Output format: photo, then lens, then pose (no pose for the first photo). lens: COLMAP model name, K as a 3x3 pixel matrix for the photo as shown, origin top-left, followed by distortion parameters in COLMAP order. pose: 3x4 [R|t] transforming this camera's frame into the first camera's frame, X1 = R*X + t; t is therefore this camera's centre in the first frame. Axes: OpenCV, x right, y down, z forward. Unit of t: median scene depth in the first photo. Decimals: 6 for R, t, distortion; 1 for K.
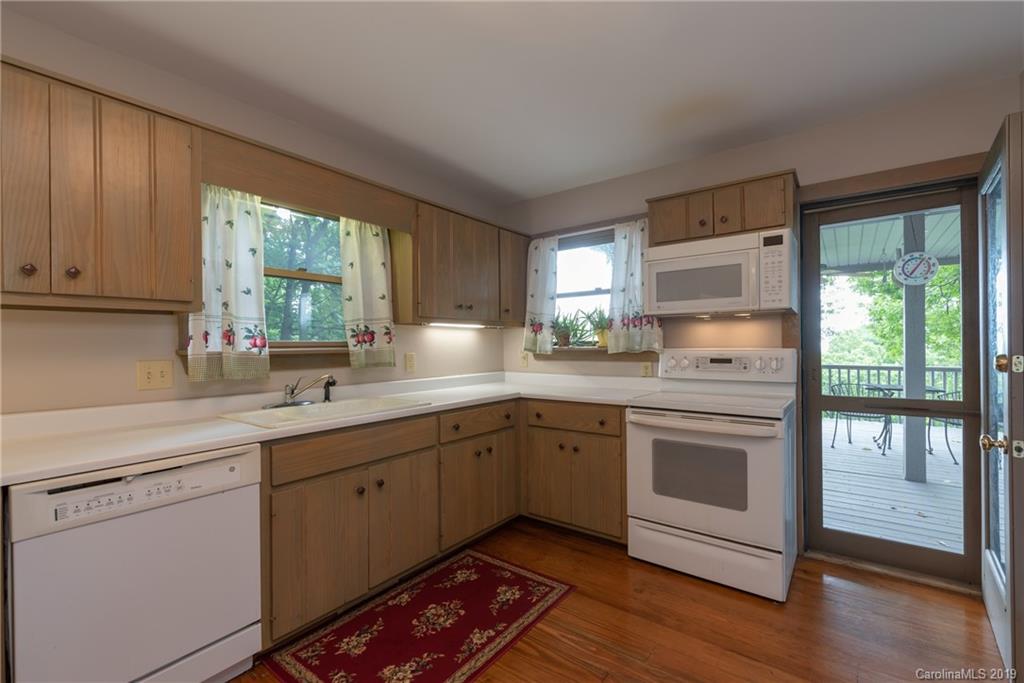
lens RADIAL K [[447.1, 0, 507.5], [0, 447.1, 346.4], [0, 0, 1]] dist [-0.001668, -0.001642]
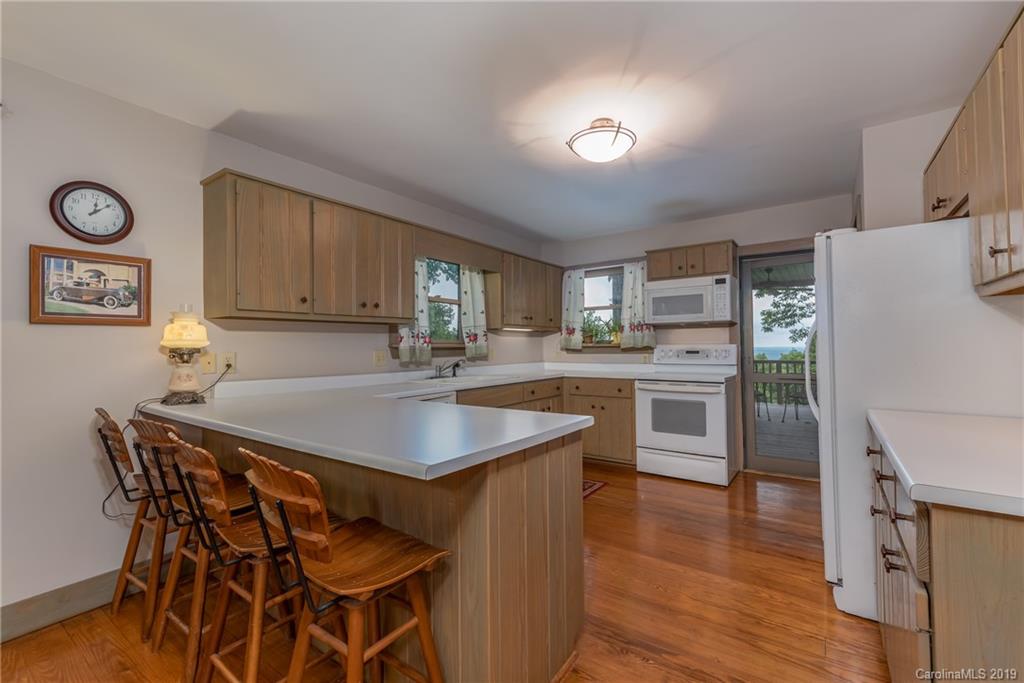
lens RADIAL K [[438.8, 0, 509.4], [0, 438.8, 338.4], [0, 0, 1]] dist [0.006519, 0.000404]
pose [[0.999667, -0.000221, 0.025788, -0.237832], [0.000754, 0.999786, -0.020668, 0.016172], [-0.025778, 0.020681, 0.999454, -0.605695]]
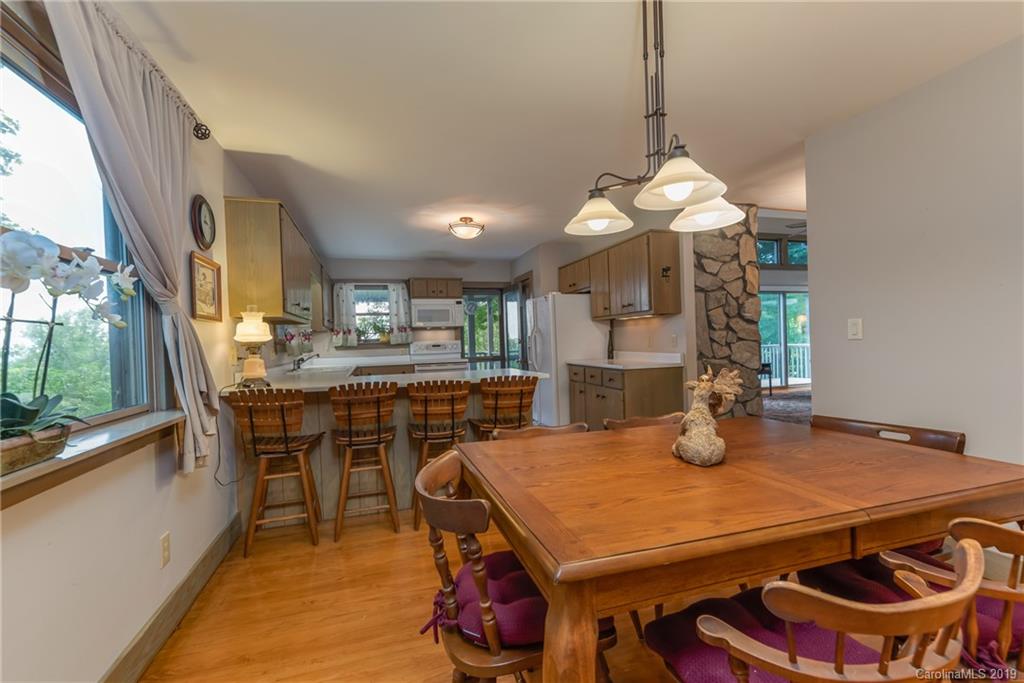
lens RADIAL K [[438.8, 0, 511.4], [0, 438.8, 346.1], [0, 0, 1]] dist [0.006519, 0.000404]
pose [[0.587427, -0.018859, 0.809057, -1.375703], [0.025077, 0.999673, 0.005096, 0.034642], [-0.808888, 0.017295, 0.587708, -0.856515]]
